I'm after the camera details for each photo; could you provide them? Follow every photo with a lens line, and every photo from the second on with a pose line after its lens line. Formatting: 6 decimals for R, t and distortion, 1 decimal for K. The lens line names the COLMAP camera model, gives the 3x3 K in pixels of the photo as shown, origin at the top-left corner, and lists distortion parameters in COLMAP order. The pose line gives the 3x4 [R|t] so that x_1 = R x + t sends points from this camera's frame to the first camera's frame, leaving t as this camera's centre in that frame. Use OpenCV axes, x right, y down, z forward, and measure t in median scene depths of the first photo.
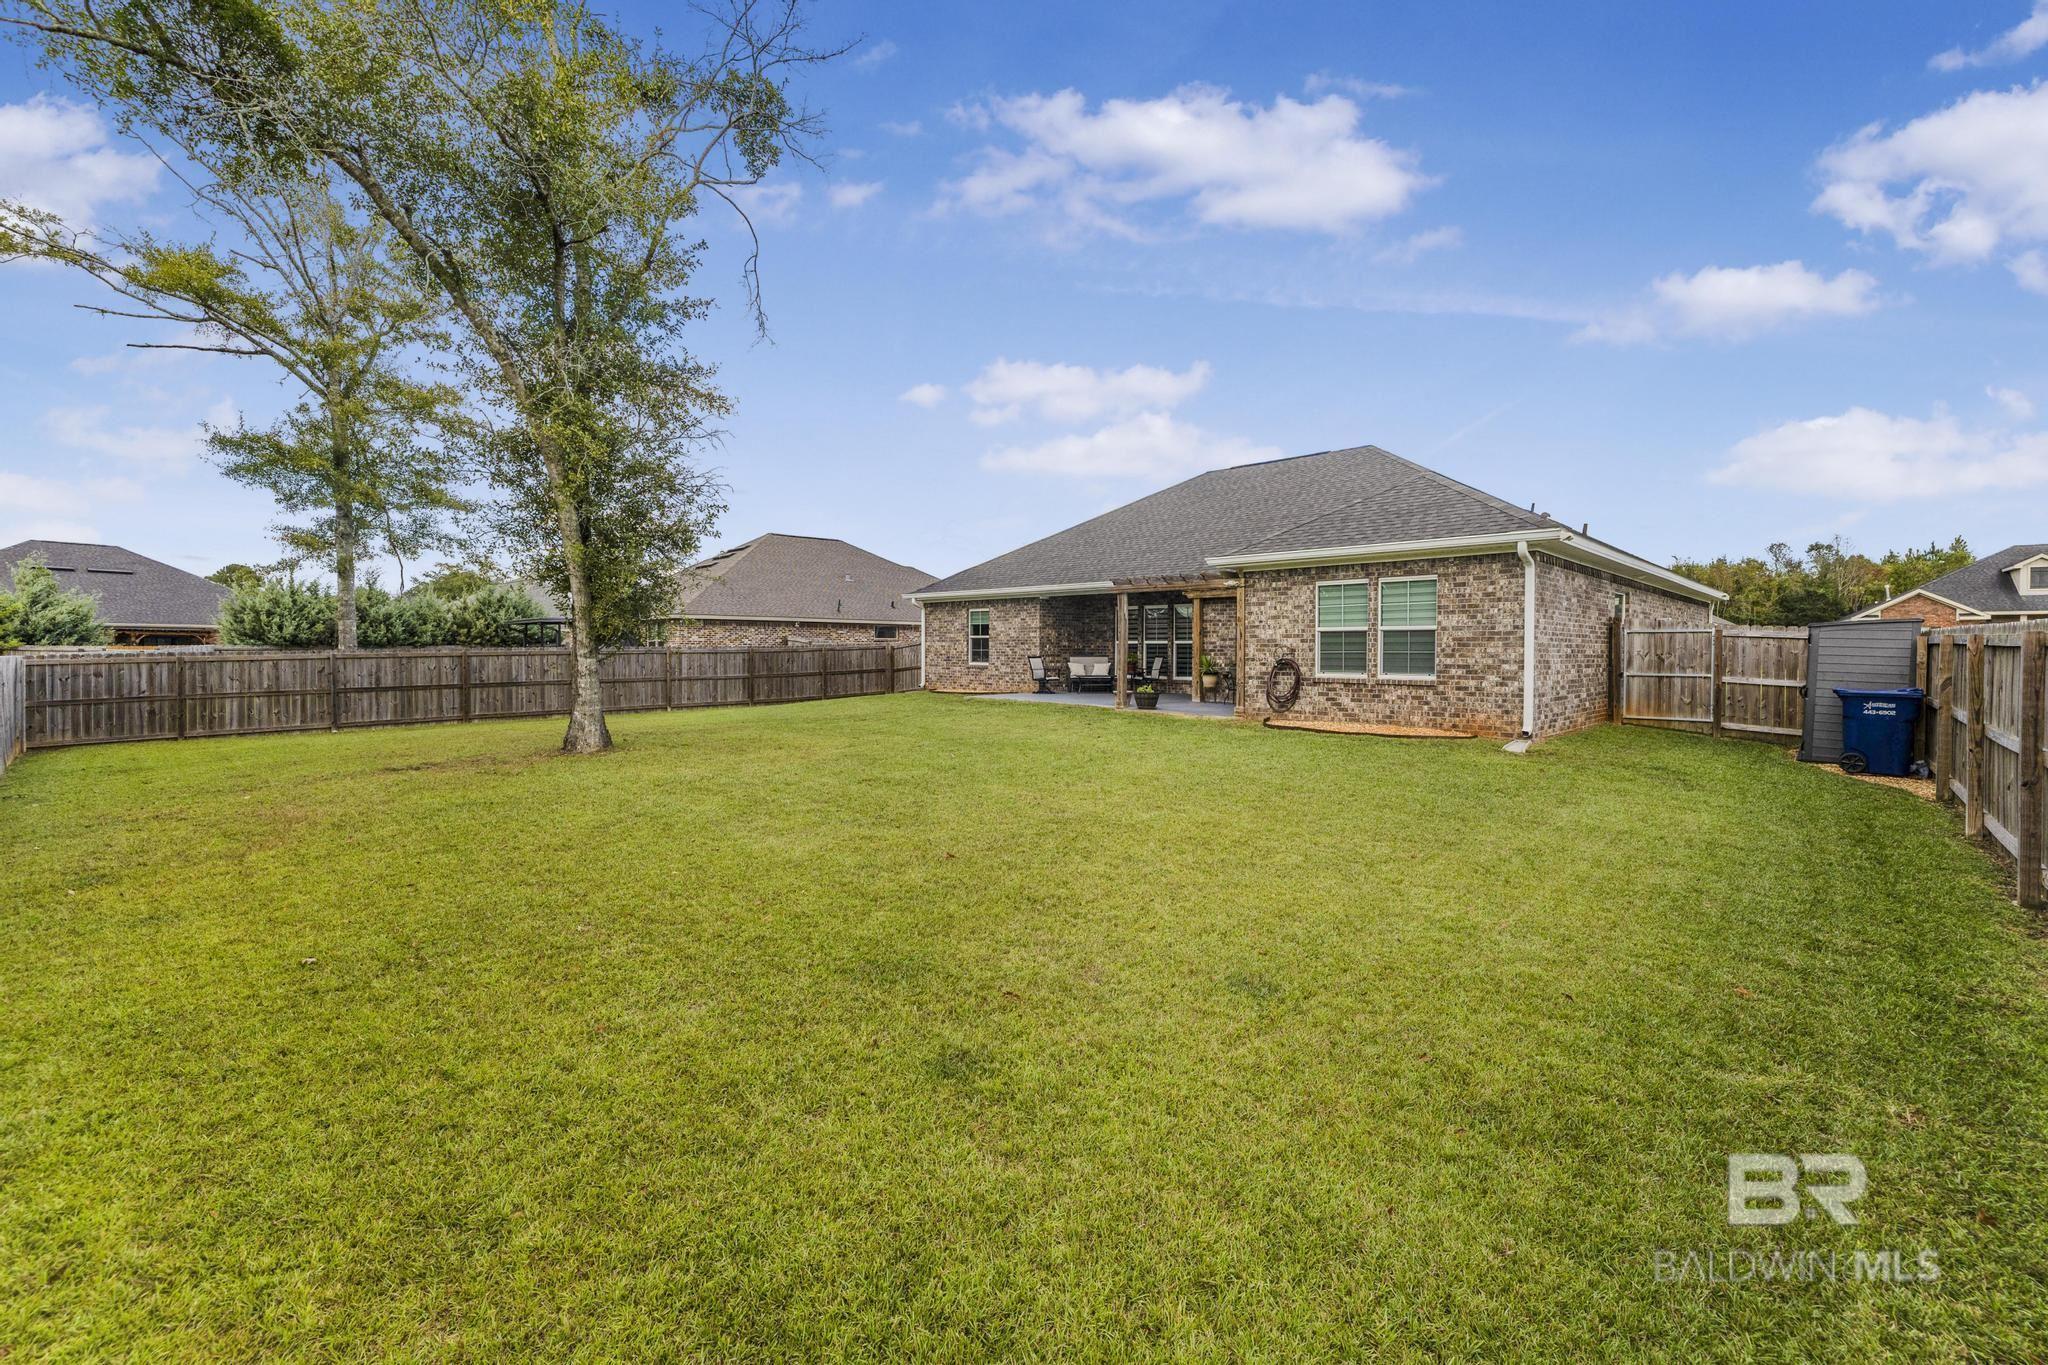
lens RADIAL K [[869.4, 0, 1011.2], [0, 869.4, 661.9], [0, 0, 1]] dist [0.000830, 0.000177]
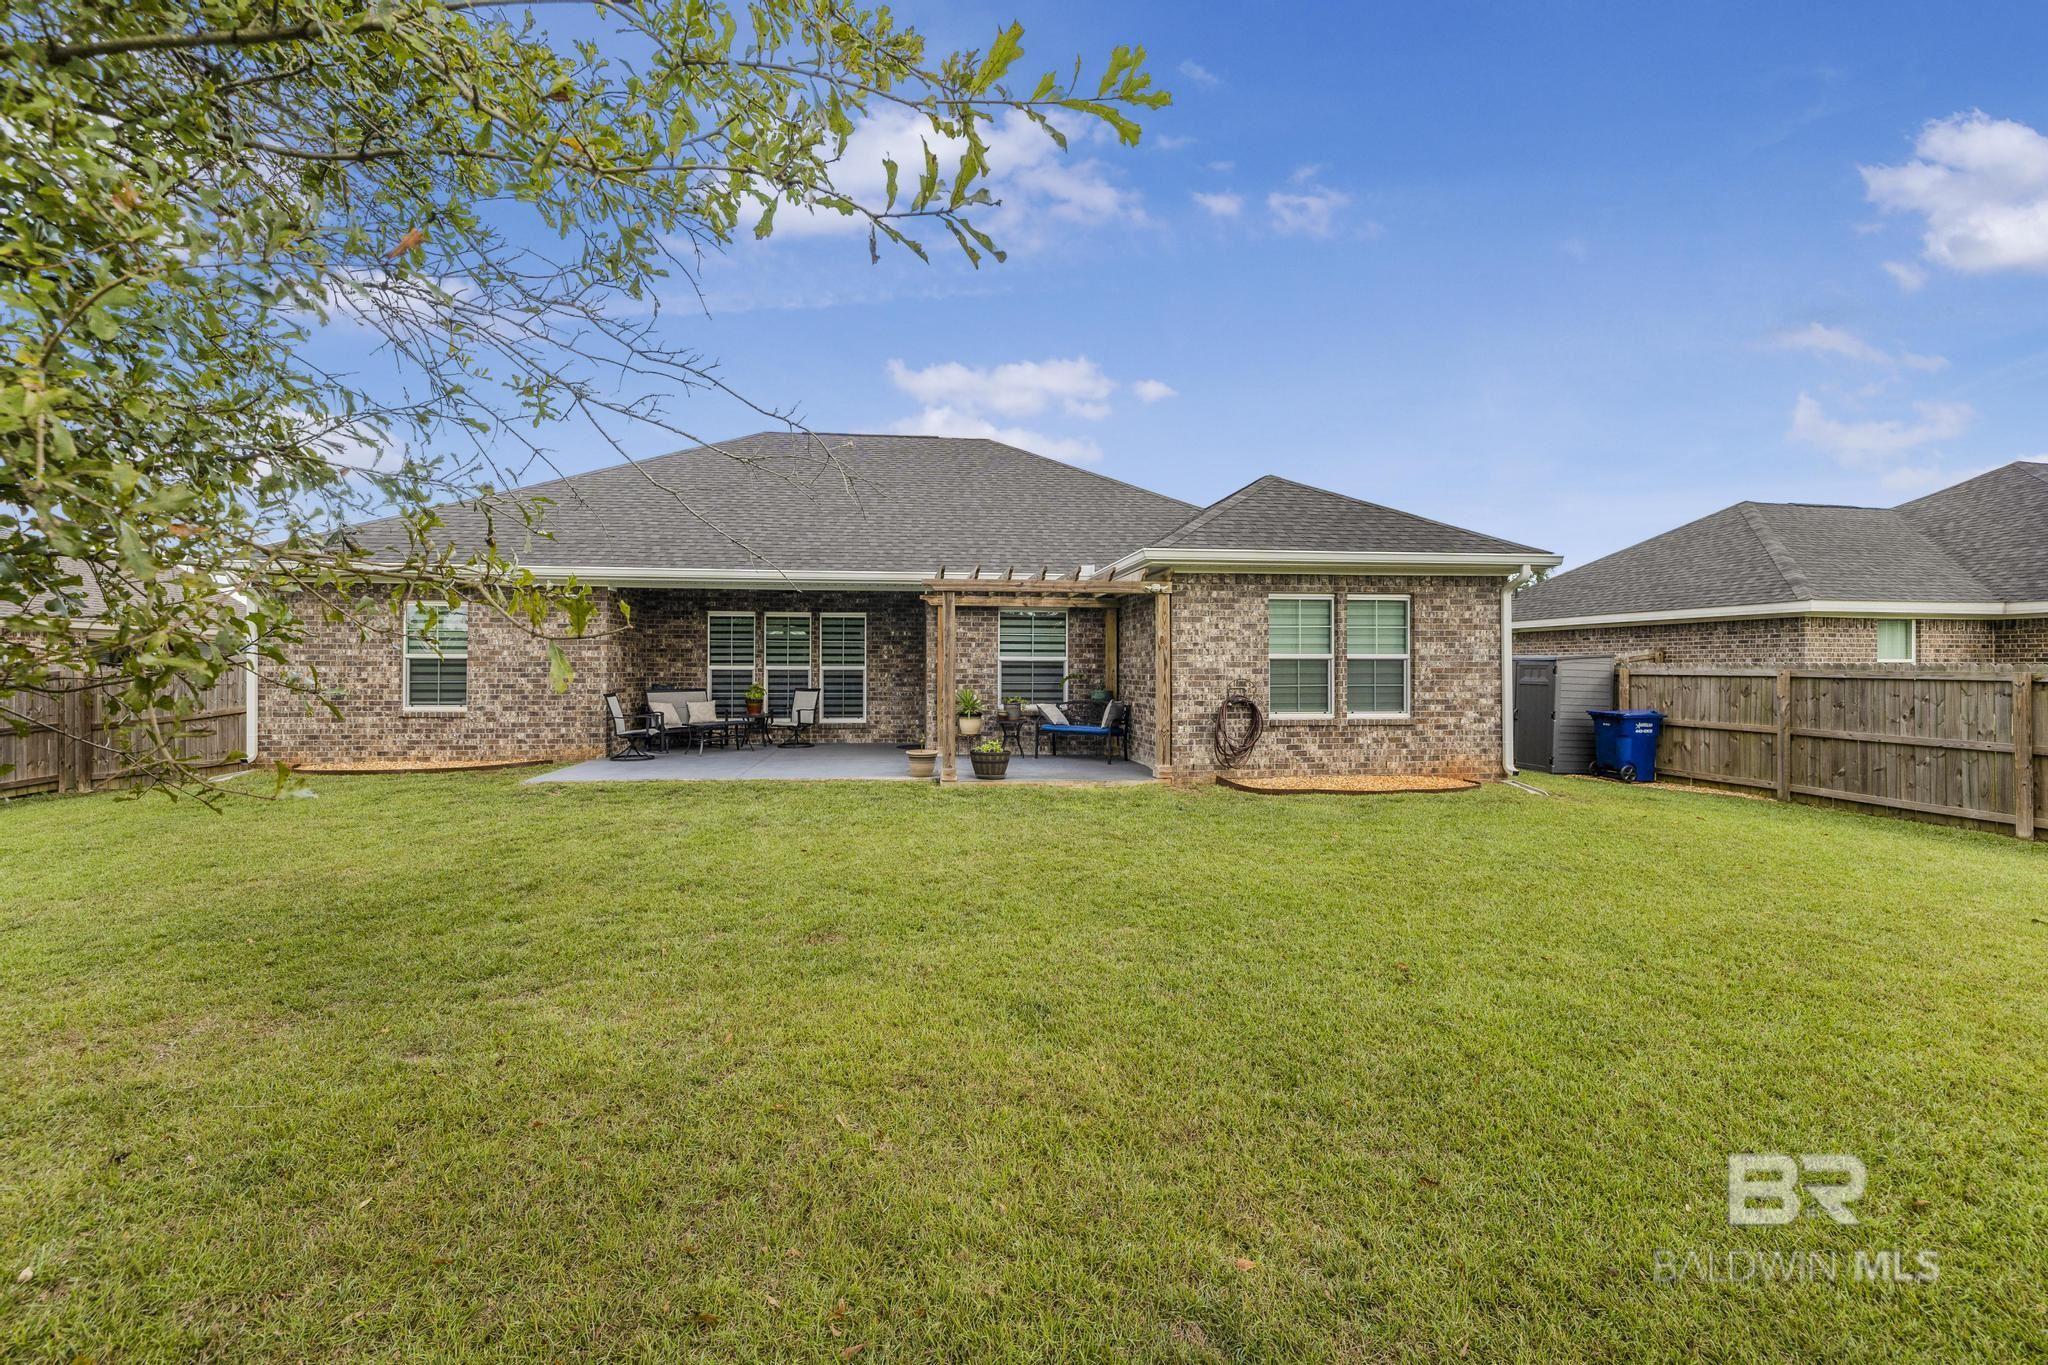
lens RADIAL K [[869.4, 0, 1011.2], [0, 869.4, 661.9], [0, 0, 1]] dist [0.000830, 0.000177]
pose [[0.620686, 0.003196, 0.784053, -0.398853], [0.011639, 0.999844, -0.013289, -0.025811], [-0.783973, 0.017374, 0.620552, 0.728291]]
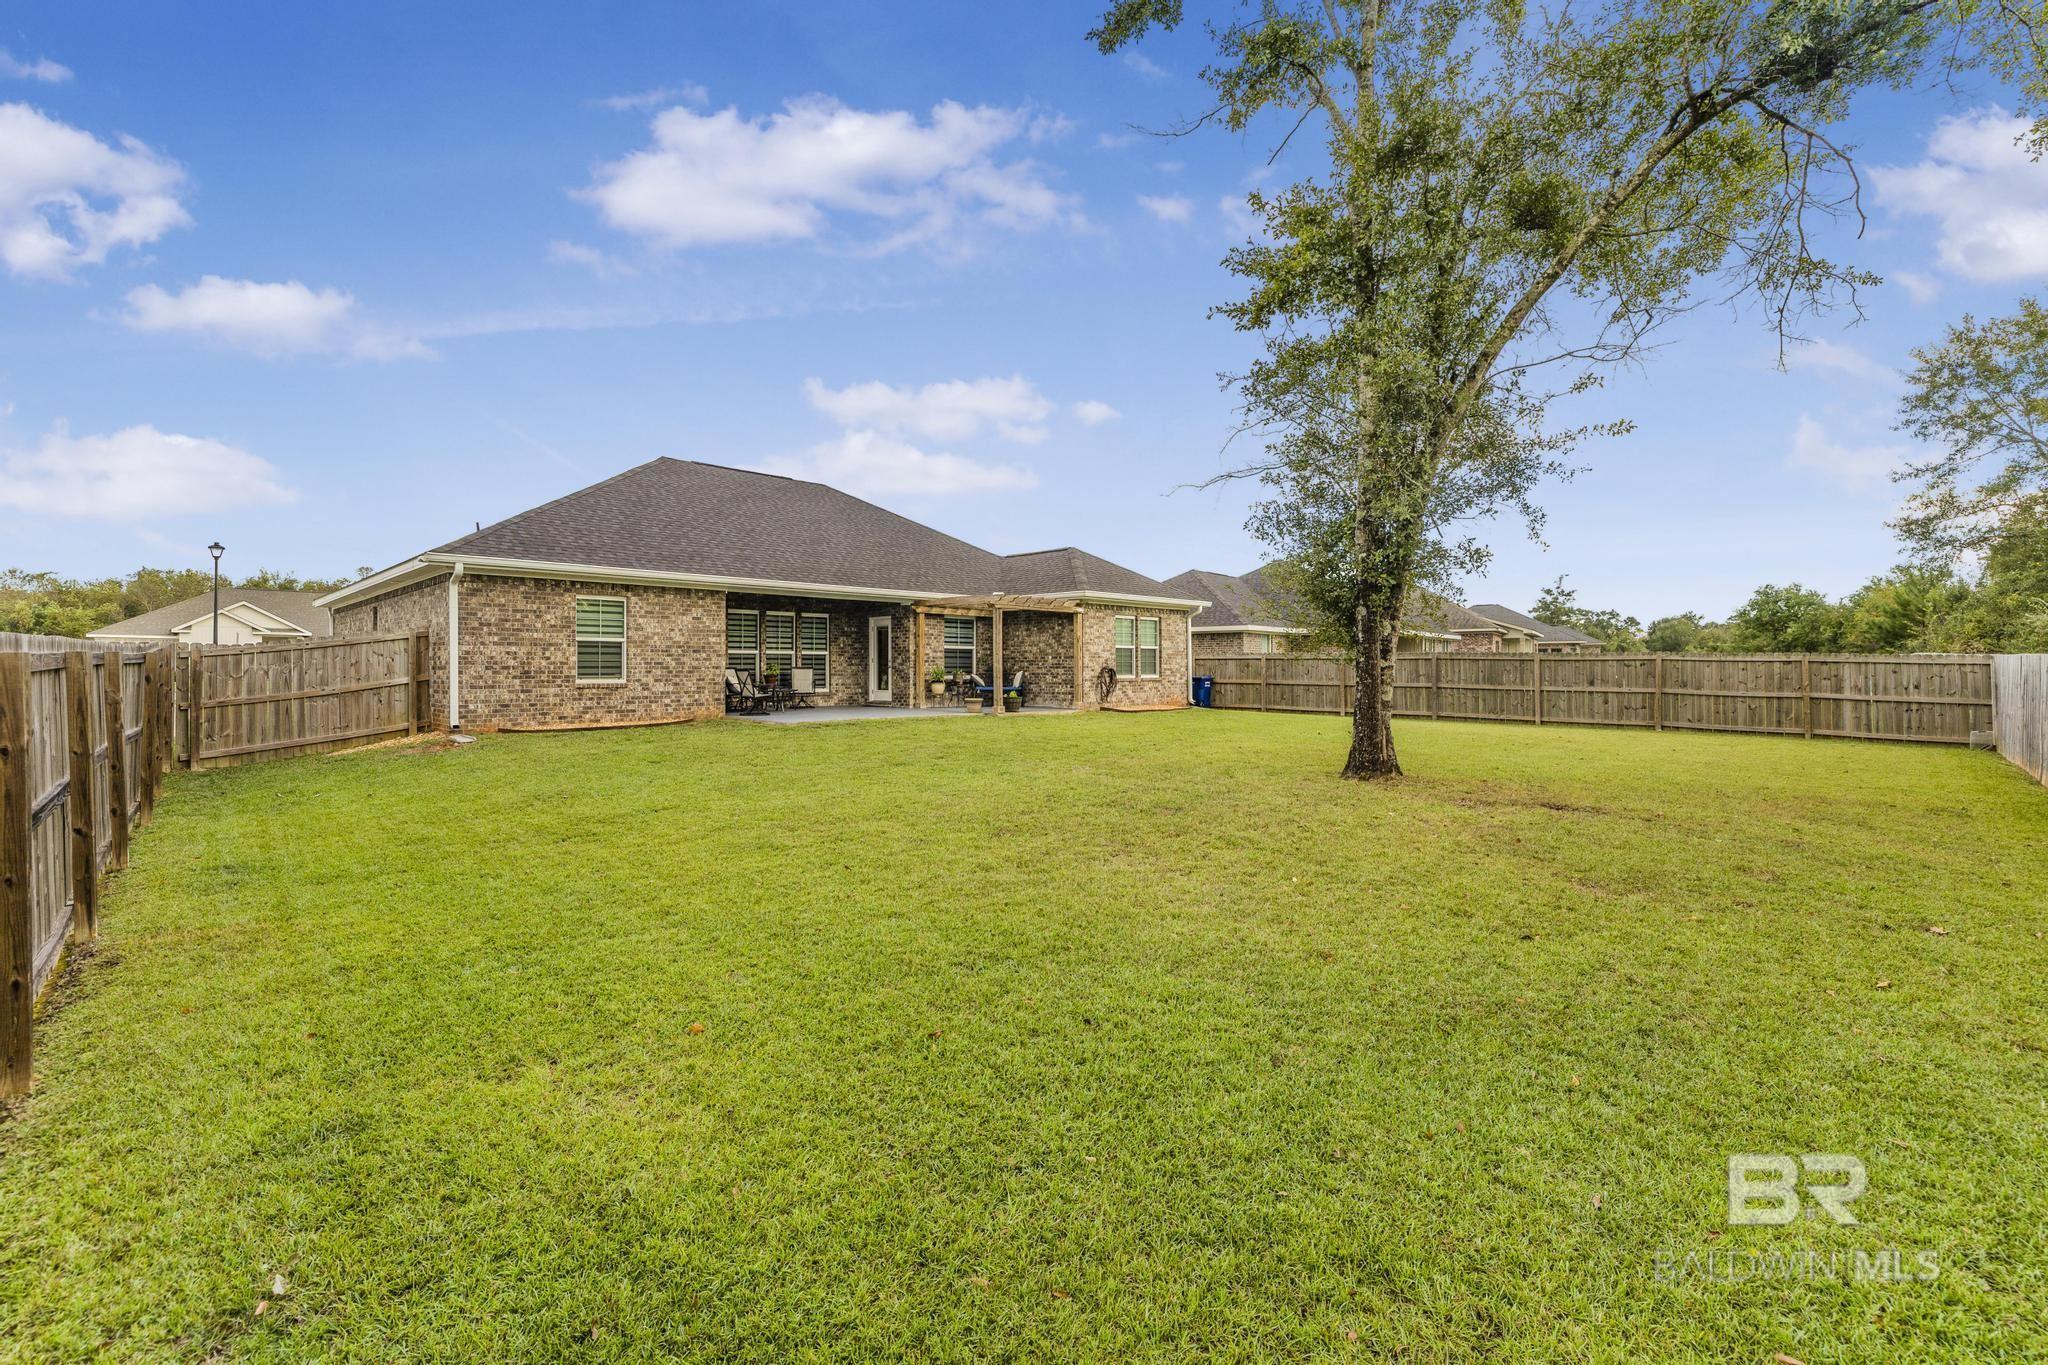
lens RADIAL K [[869.4, 0, 1011.2], [0, 869.4, 661.9], [0, 0, 1]] dist [0.000830, 0.000177]
pose [[0.002901, 0.002320, 0.999993, -1.192449], [0.015479, 0.999877, -0.002365, -0.010482], [-0.999876, 0.015485, 0.002865, 1.213817]]
